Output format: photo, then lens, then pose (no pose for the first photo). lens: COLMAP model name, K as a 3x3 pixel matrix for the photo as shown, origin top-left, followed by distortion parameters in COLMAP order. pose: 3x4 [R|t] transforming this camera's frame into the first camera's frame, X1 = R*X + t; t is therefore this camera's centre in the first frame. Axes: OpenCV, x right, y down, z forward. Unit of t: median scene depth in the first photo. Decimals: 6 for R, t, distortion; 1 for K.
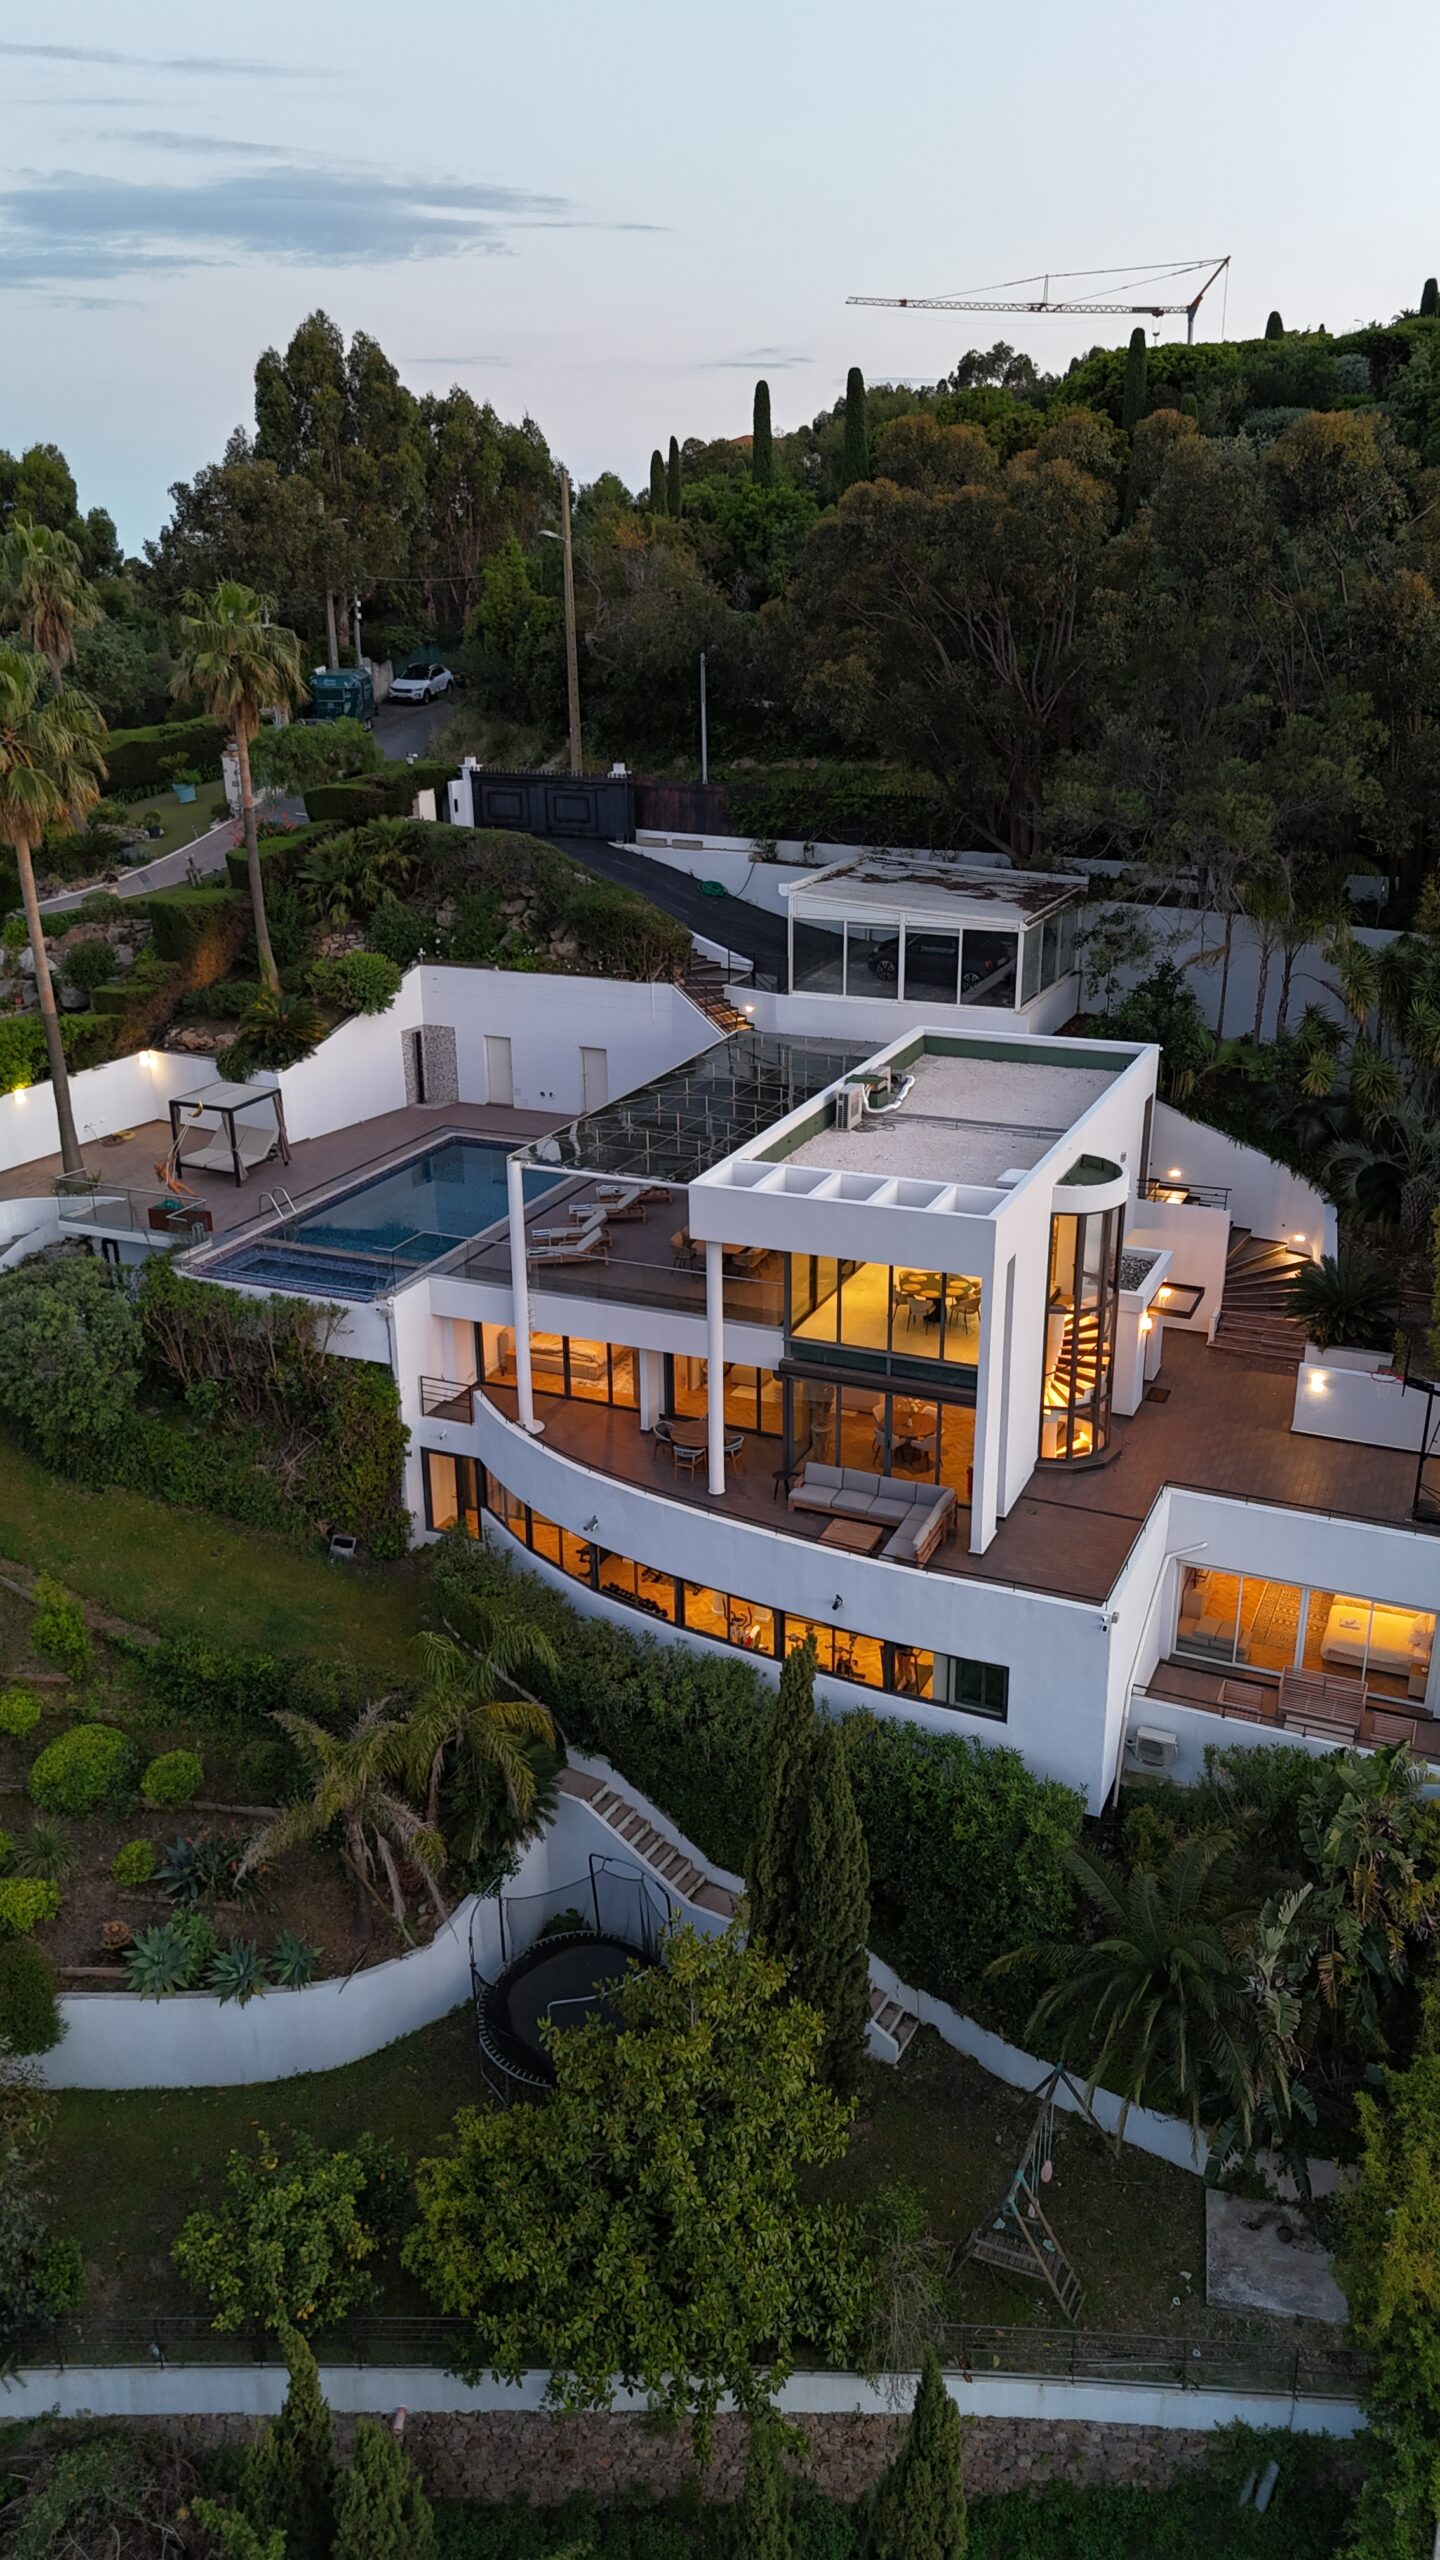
lens RADIAL K [[1883.5, 0, 715.9], [0, 1883.5, 1270.0], [0, 0, 1]] dist [0.098734, -0.134208]
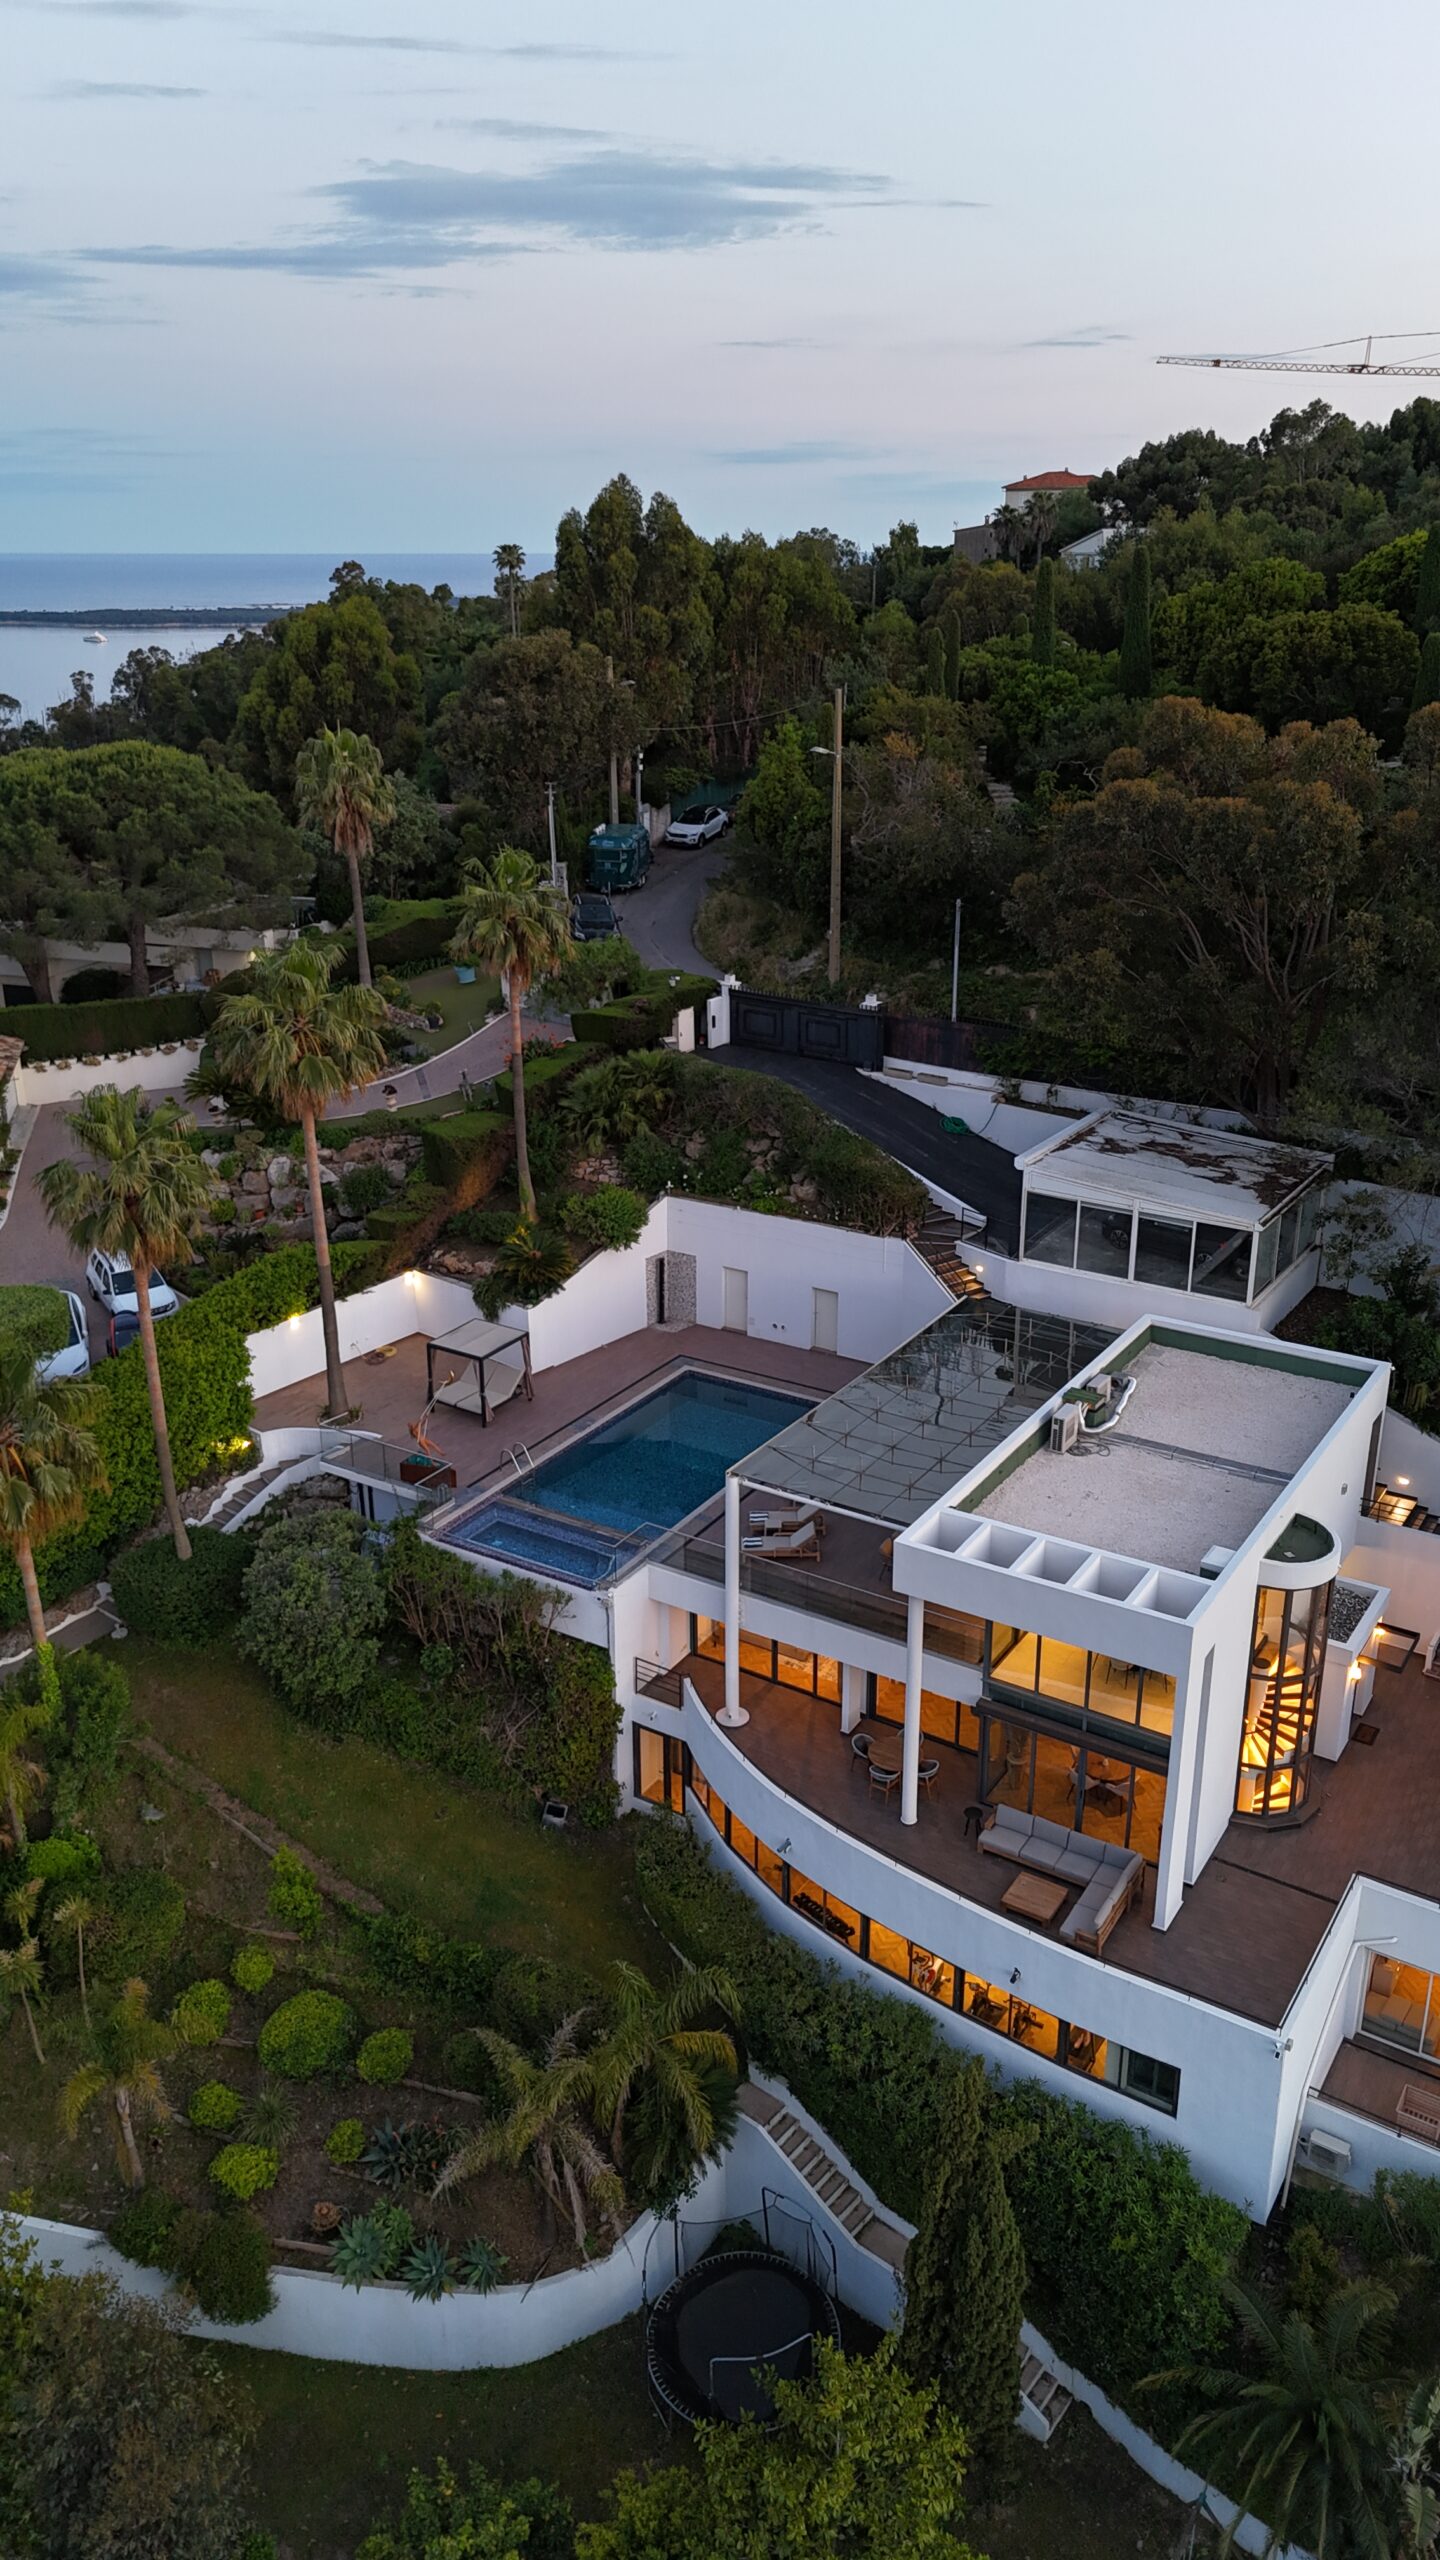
lens RADIAL K [[1882.7, 0, 716.0], [0, 1882.7, 1276.7], [0, 0, 1]] dist [0.088740, -0.087334]
pose [[0.989182, 0.058932, -0.134333, 0.016910], [-0.057620, 0.998245, 0.013634, -0.174039], [0.134901, -0.005746, 0.990842, -0.037699]]
